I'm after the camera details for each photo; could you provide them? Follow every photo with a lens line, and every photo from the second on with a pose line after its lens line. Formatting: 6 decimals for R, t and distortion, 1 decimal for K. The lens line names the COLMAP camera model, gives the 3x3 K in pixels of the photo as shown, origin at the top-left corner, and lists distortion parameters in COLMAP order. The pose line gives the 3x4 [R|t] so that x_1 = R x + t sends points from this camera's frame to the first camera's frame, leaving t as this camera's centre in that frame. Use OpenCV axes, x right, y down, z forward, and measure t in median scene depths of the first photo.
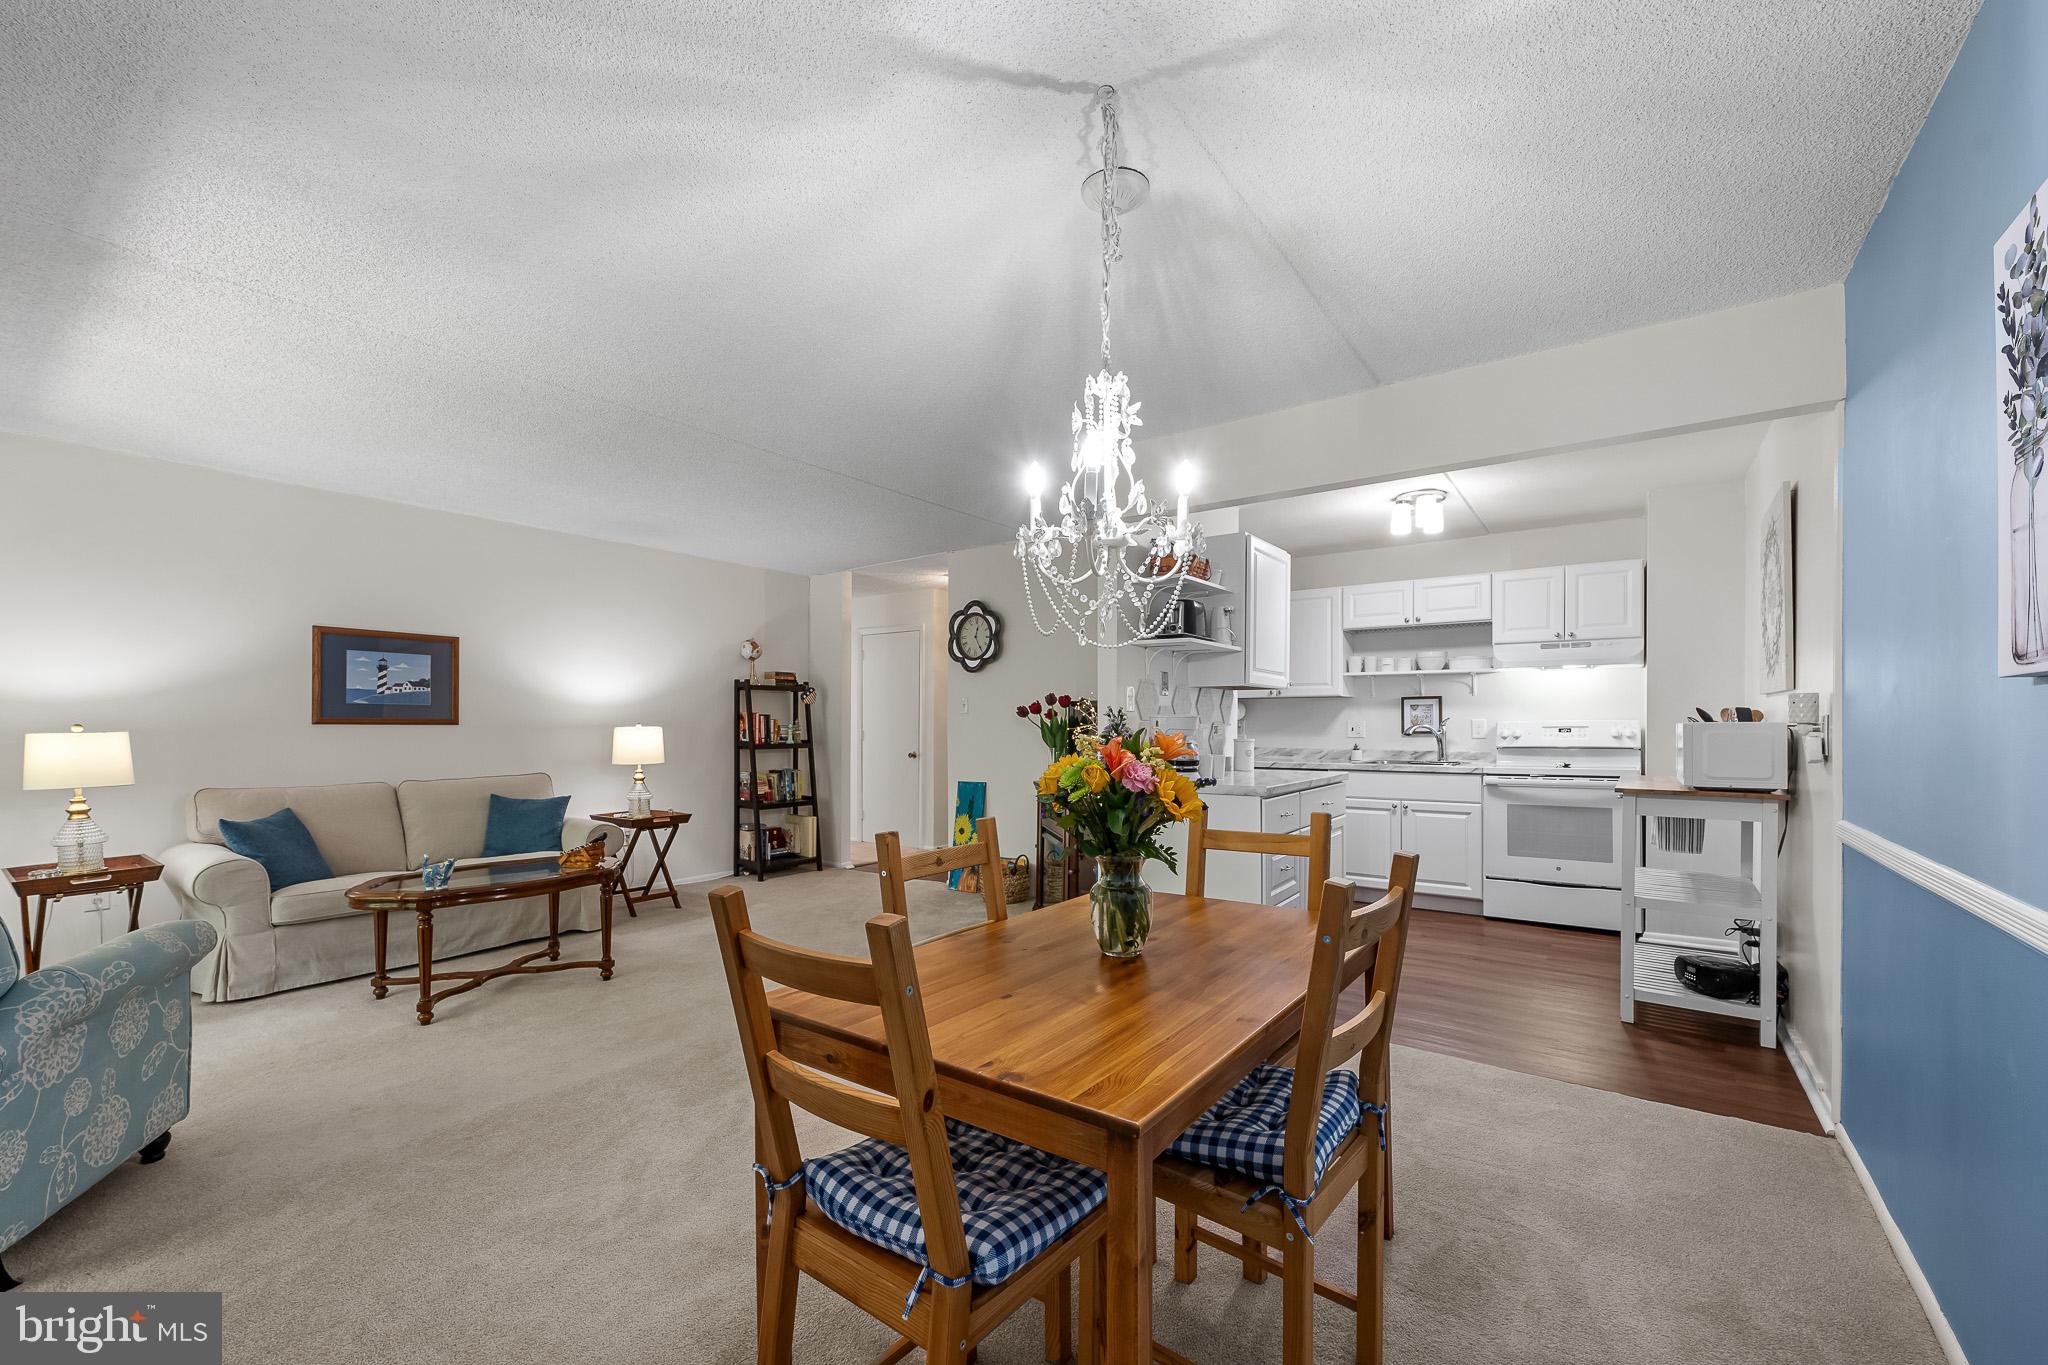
lens RADIAL K [[846.0, 0, 1035.7], [0, 846.0, 726.3], [0, 0, 1]] dist [0.000524, 0.000144]
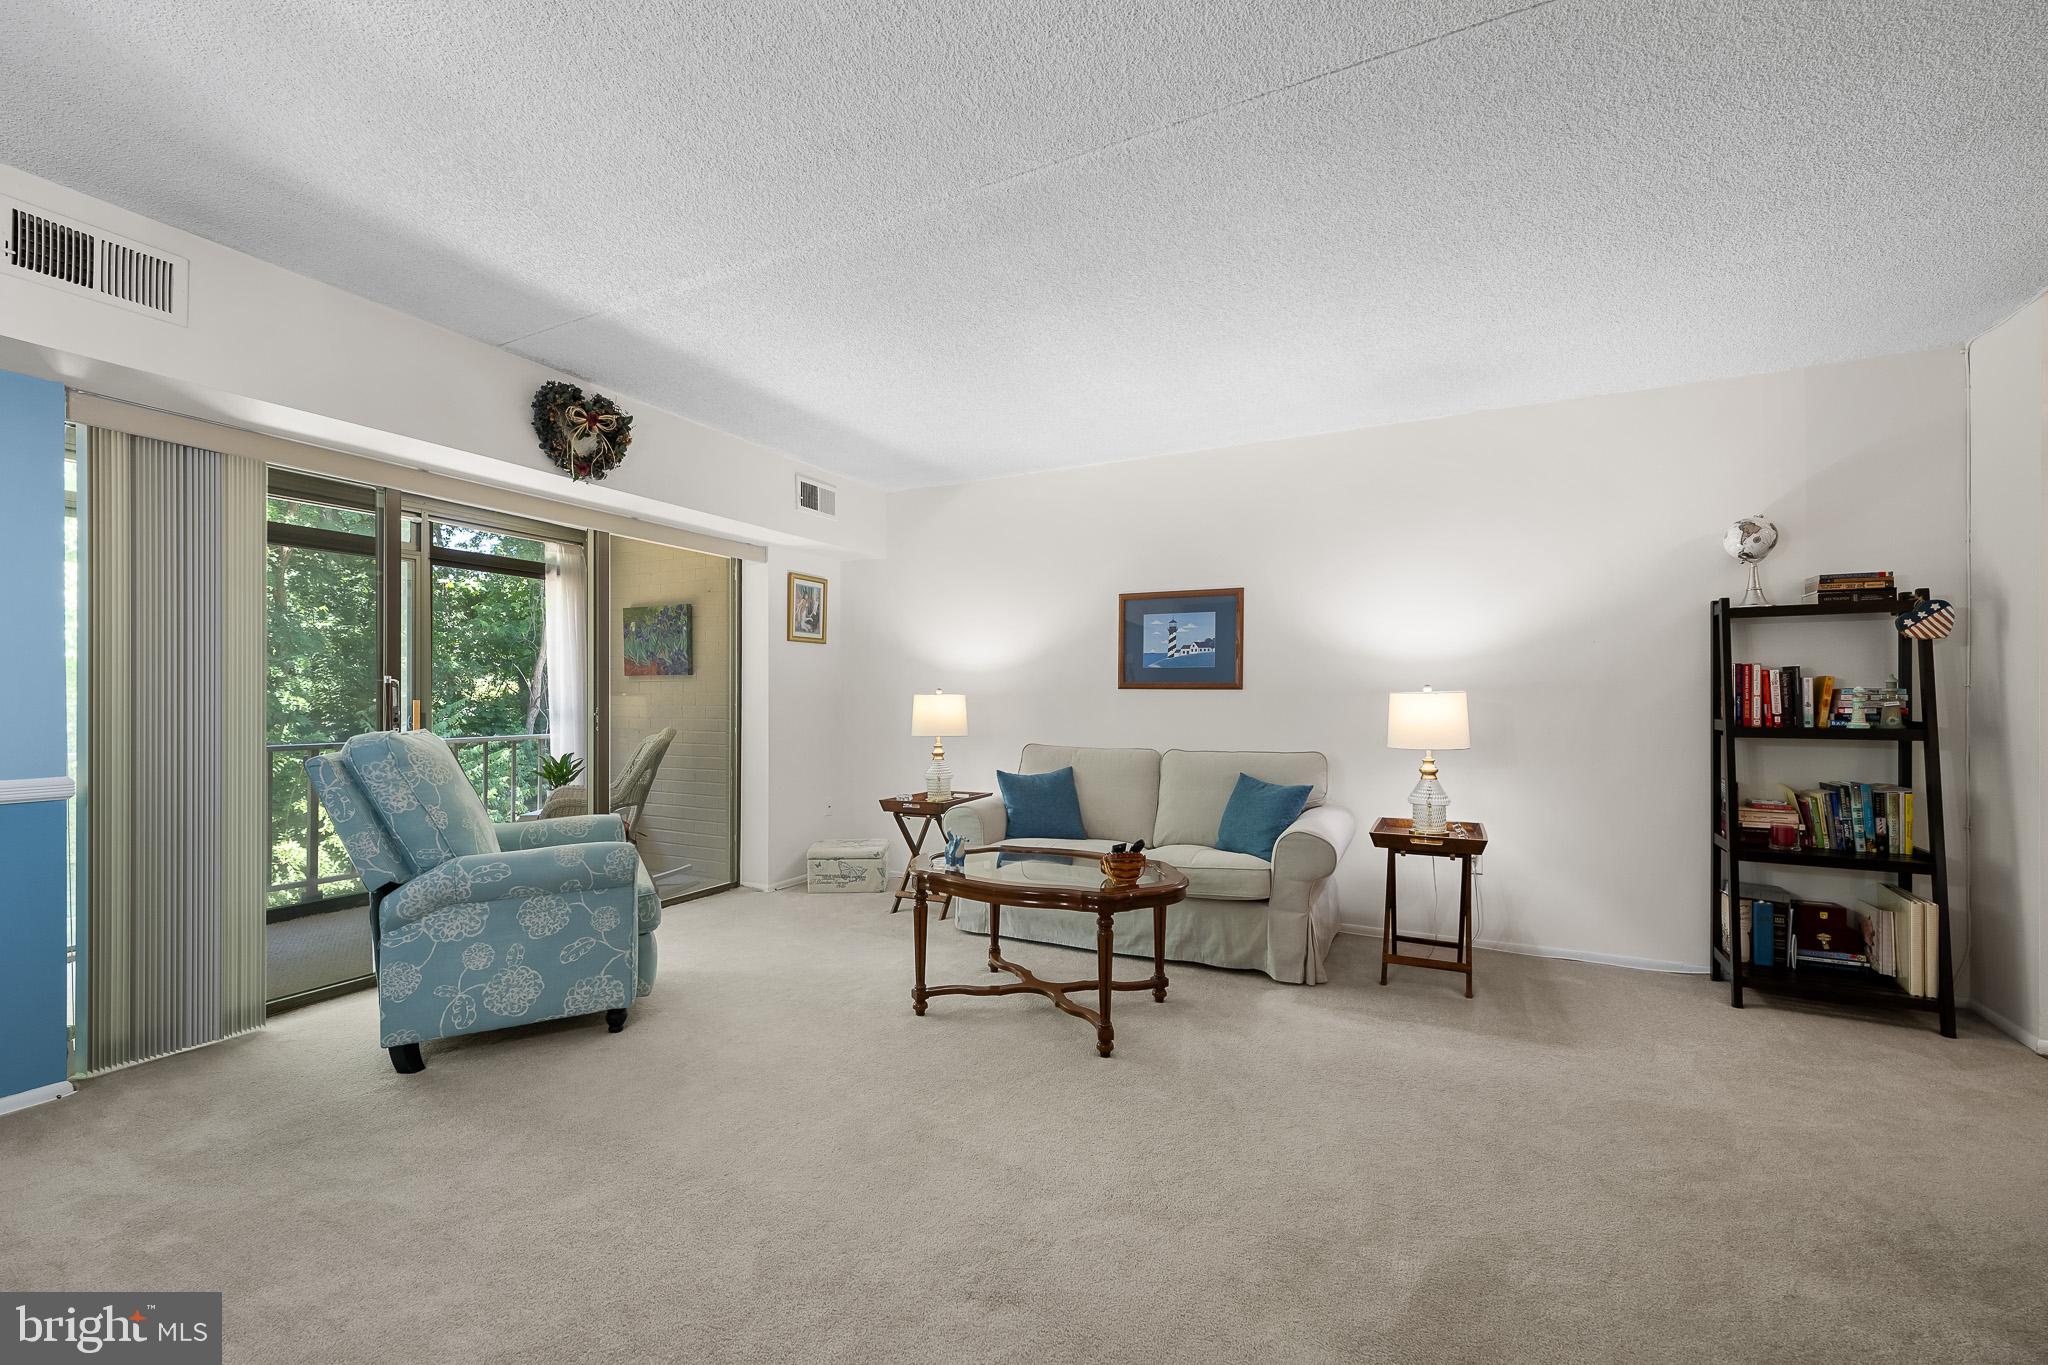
lens RADIAL K [[818.7, 0, 1012.0], [0, 818.7, 692.3], [0, 0, 1]] dist [-0.000229, -0.000287]
pose [[0.138298, -0.007355, -0.990363, 0.107216], [-0.005236, 0.999953, -0.008157, 0.009185], [0.990377, 0.006314, 0.138253, 0.640150]]
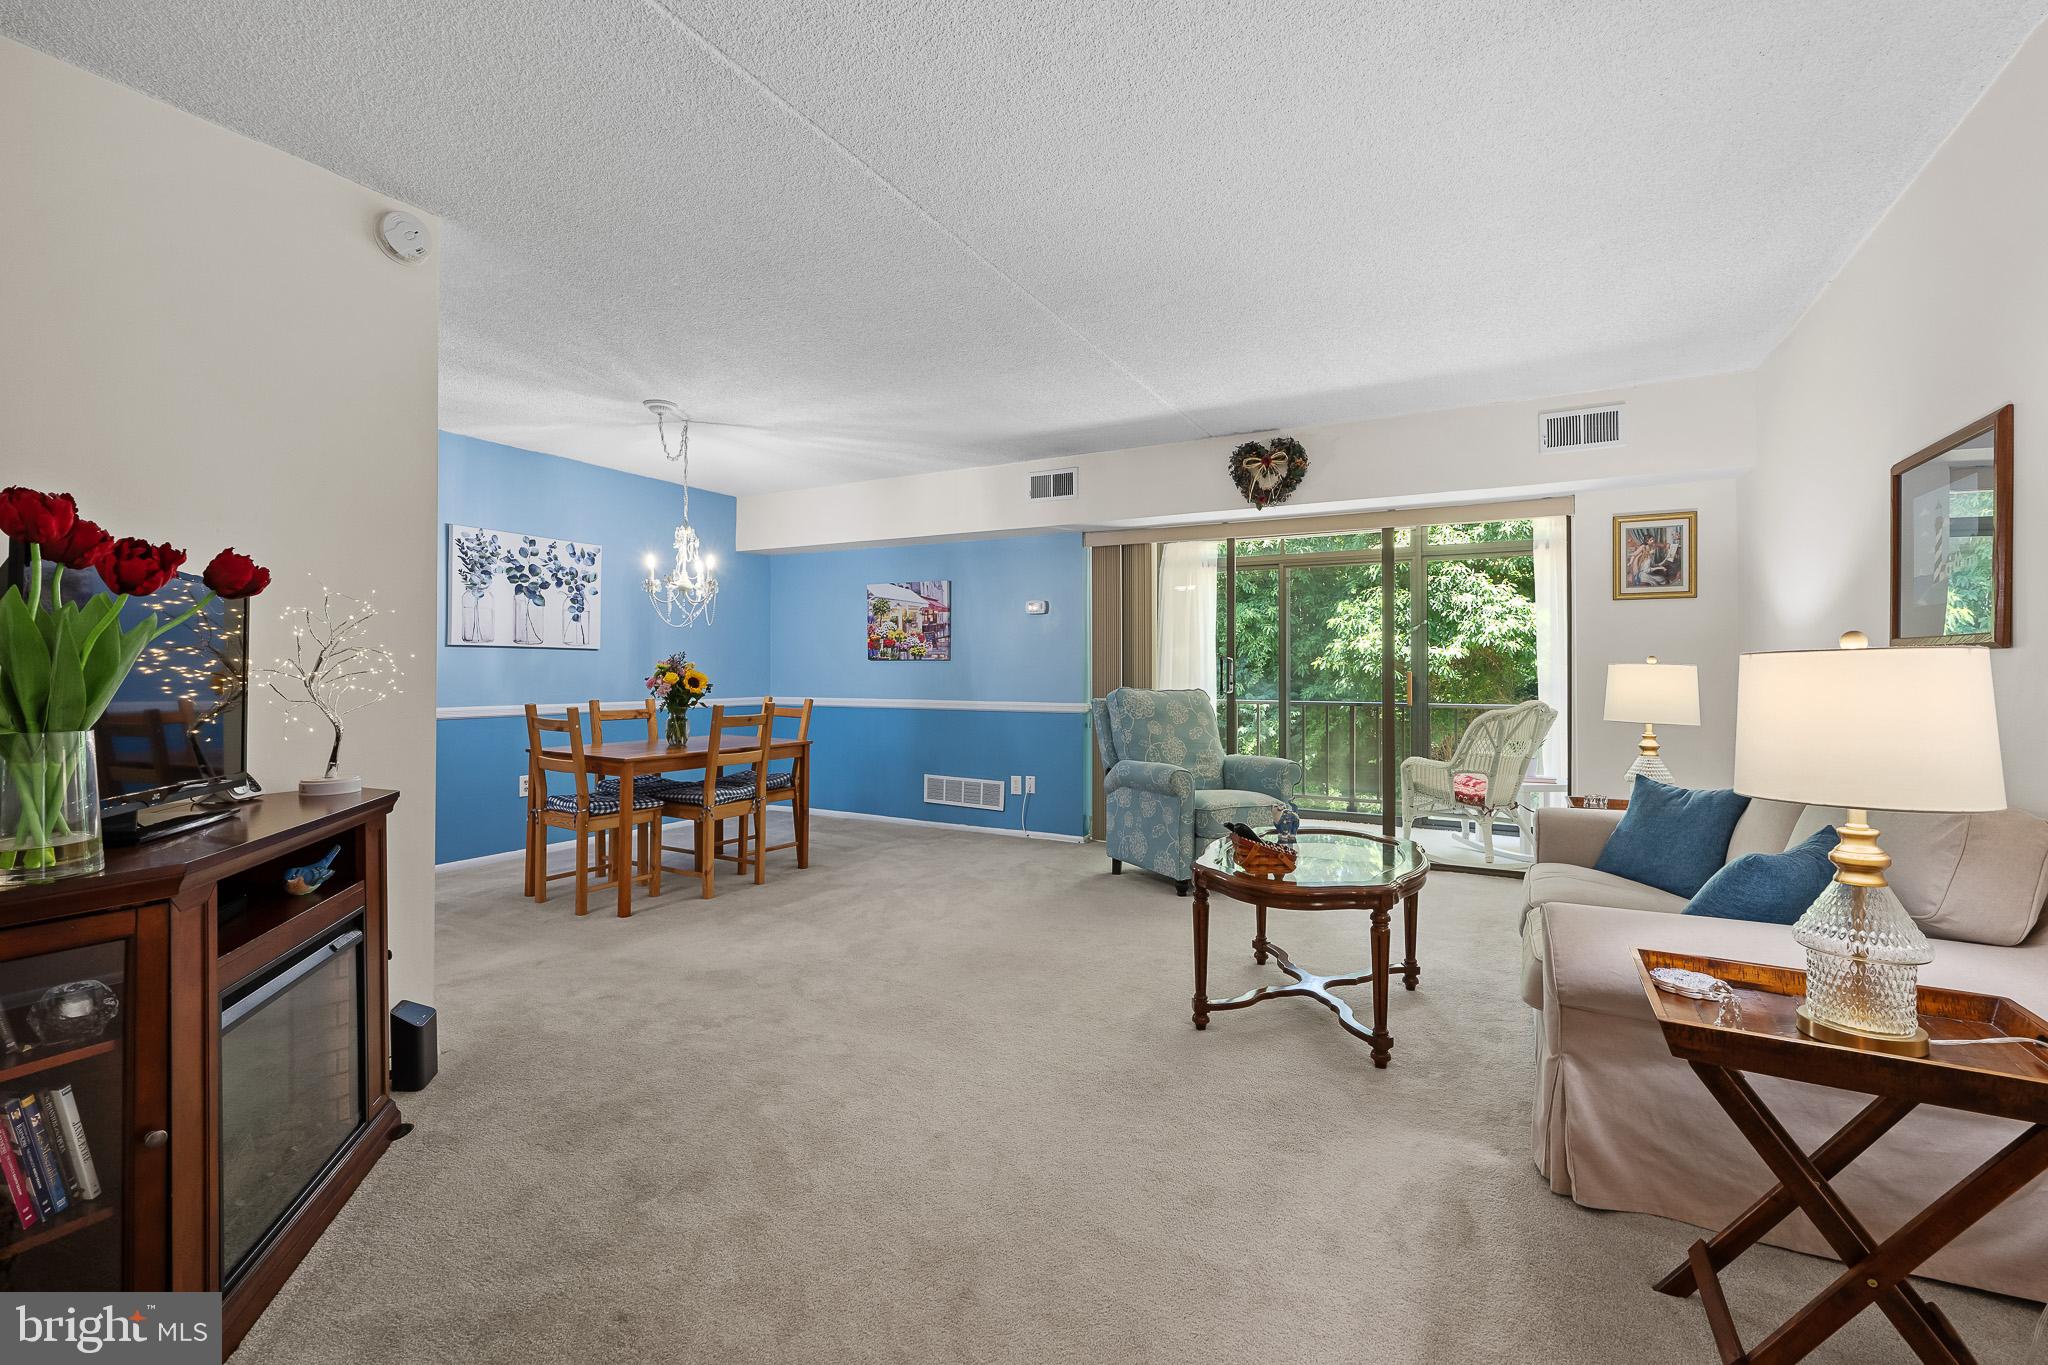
lens RADIAL K [[874.3, 0, 1030.3], [0, 874.3, 663.2], [0, 0, 1]] dist [0.001124, -0.000360]
pose [[-0.992511, -0.002785, -0.122127, -0.221422], [-0.002482, 0.999993, -0.002629, 0.006957], [0.122133, -0.002307, -0.992511, 1.293321]]
